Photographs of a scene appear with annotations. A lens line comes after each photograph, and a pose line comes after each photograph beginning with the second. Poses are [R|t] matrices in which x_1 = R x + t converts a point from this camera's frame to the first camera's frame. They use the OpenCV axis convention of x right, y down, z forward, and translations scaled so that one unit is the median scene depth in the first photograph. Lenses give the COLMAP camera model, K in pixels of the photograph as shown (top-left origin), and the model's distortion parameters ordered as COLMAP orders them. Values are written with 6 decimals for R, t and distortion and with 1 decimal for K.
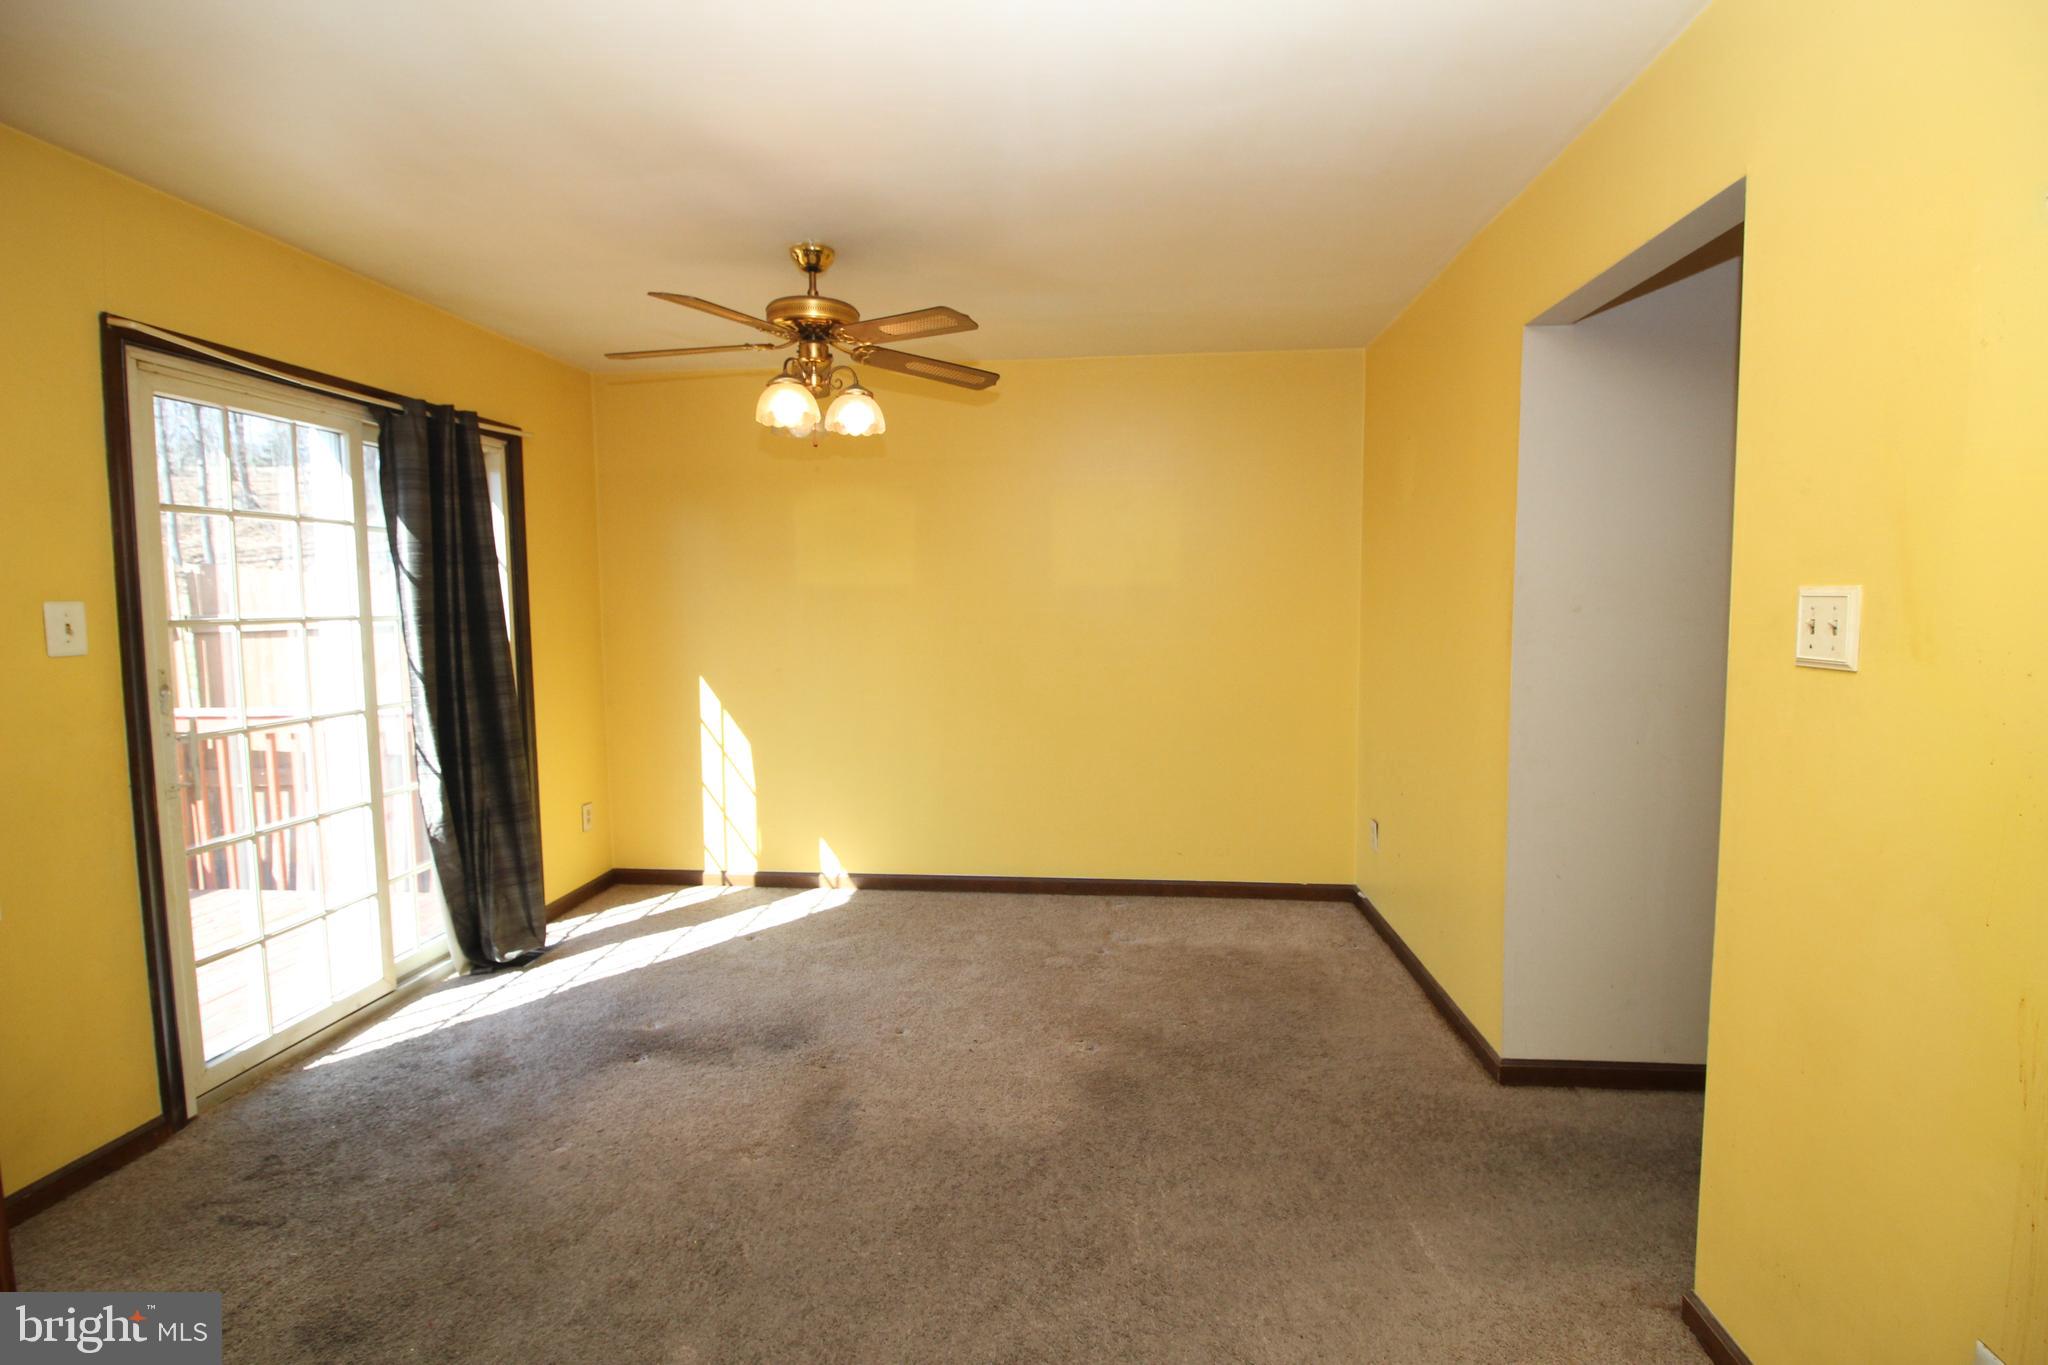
lens RADIAL K [[945.6, 0, 1022.0], [0, 945.6, 670.5], [0, 0, 1]] dist [-0.006313, -0.009250]
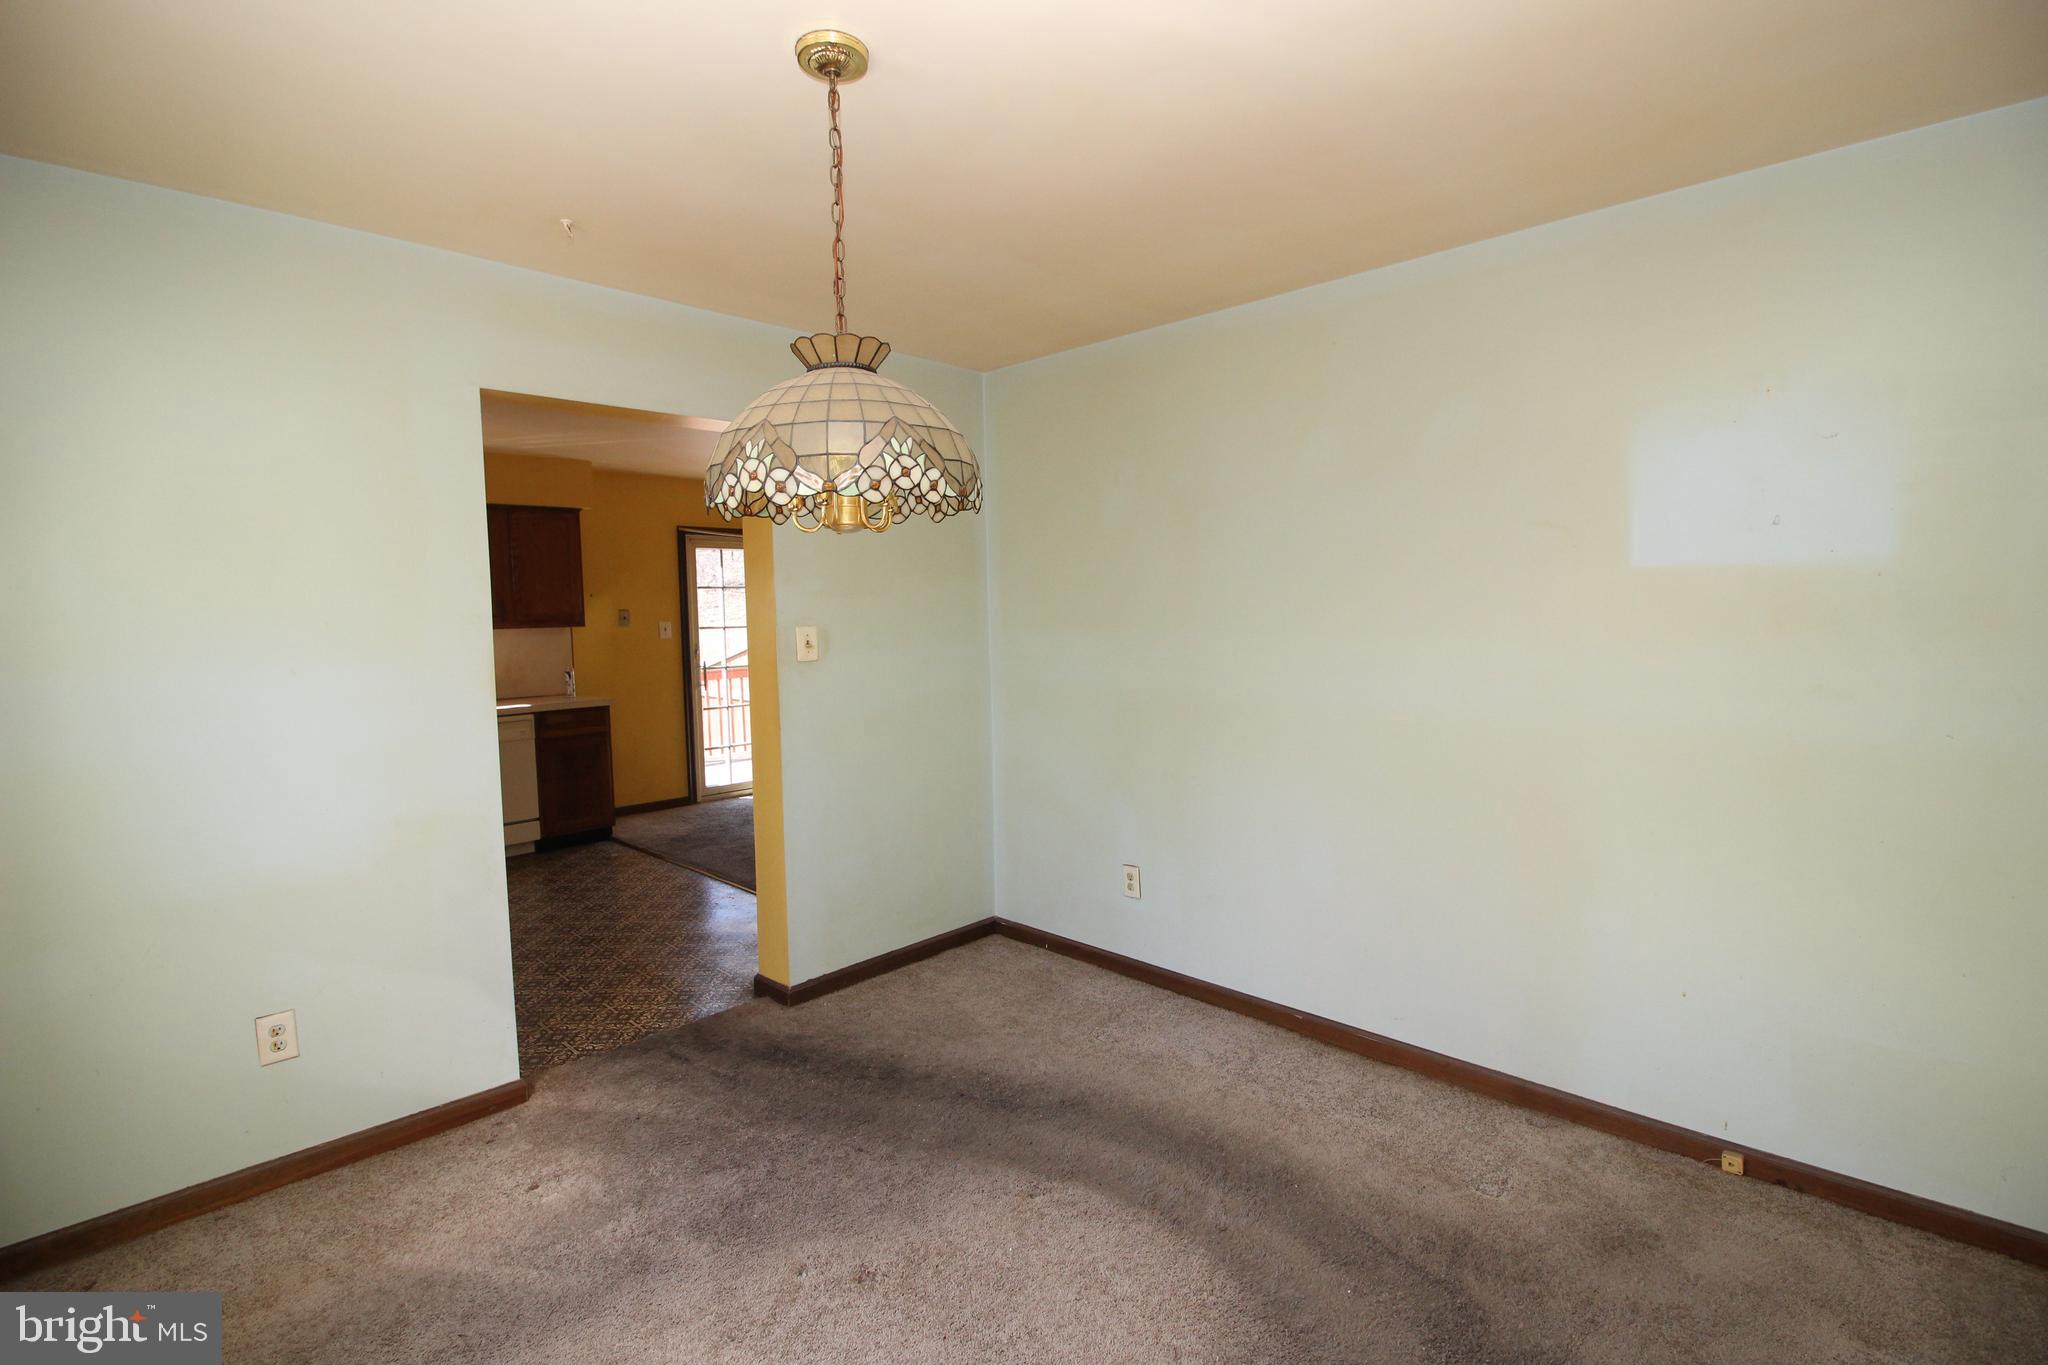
lens RADIAL K [[945.6, 0, 1027.4], [0, 945.6, 669.5], [0, 0, 1]] dist [-0.006313, -0.009250]
pose [[0.785344, 0.030503, -0.618308, 1.315349], [-0.031607, 0.999458, 0.009161, 0.013755], [0.618253, 0.012348, 0.785883, -0.511305]]
